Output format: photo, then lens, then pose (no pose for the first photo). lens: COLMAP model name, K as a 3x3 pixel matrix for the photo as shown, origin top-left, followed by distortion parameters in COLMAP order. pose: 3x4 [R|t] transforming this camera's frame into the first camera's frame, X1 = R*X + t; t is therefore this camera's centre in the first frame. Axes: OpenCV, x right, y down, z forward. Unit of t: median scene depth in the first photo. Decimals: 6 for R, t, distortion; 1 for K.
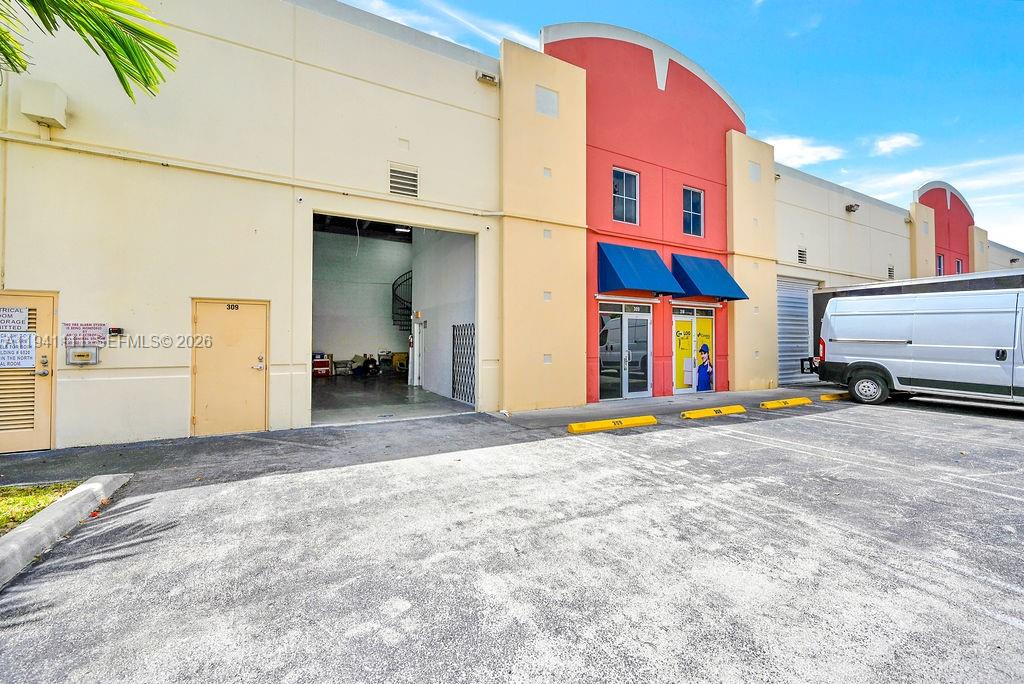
lens RADIAL K [[414.0, 0, 535.4], [0, 414.0, 337.6], [0, 0, 1]] dist [-0.003045, 0.001228]
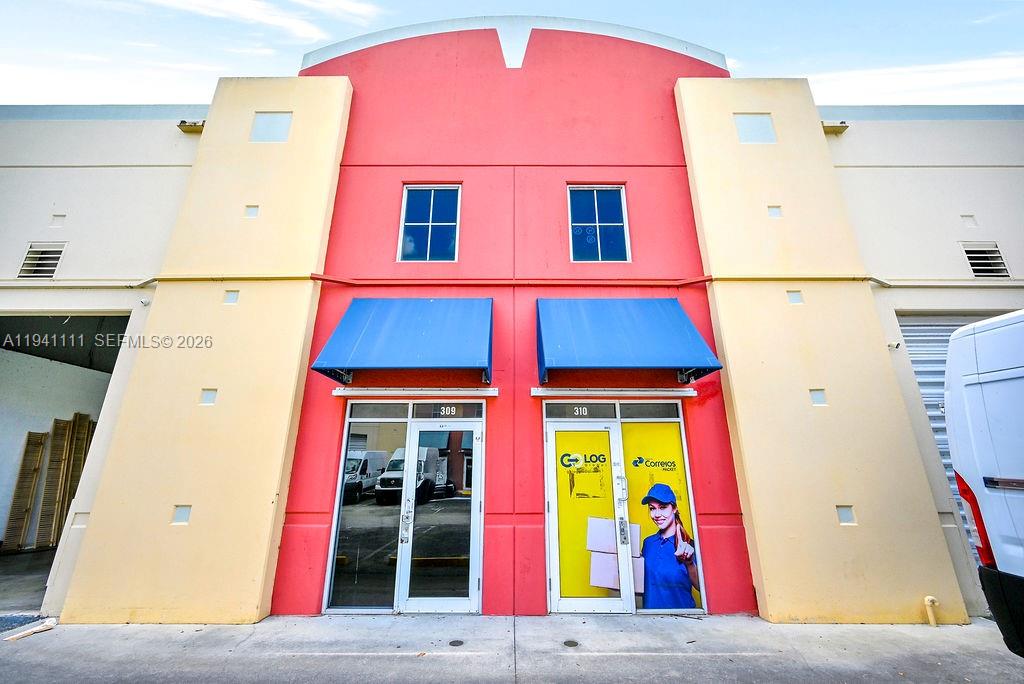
lens RADIAL K [[414.0, 0, 515.5], [0, 414.0, 332.0], [0, 0, 1]] dist [-0.003045, 0.001228]
pose [[0.867657, -0.154603, -0.472514, 0.570823], [0.007092, 0.954172, -0.299175, -0.008458], [0.497113, 0.256230, 0.828990, 0.591105]]
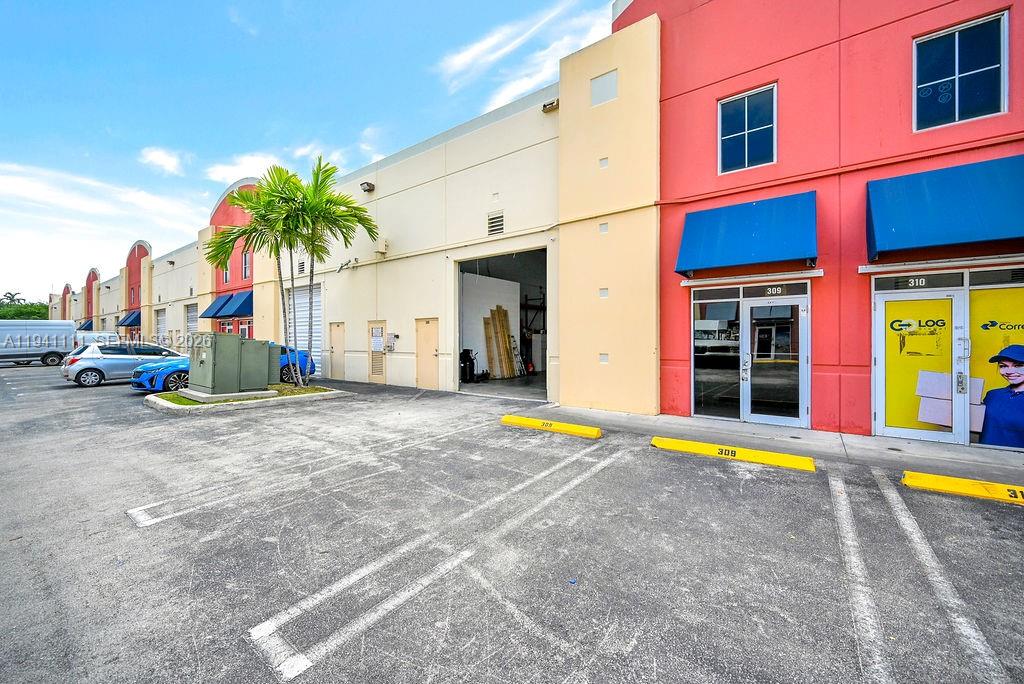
lens RADIAL K [[414.0, 0, 505.3], [0, 414.0, 340.0], [0, 0, 1]] dist [-0.003045, 0.001228]
pose [[0.393664, 0.001259, -0.919254, 0.680800], [0.013763, 0.999879, 0.007264, -0.000942], [0.919151, -0.015511, 0.393599, 0.341950]]
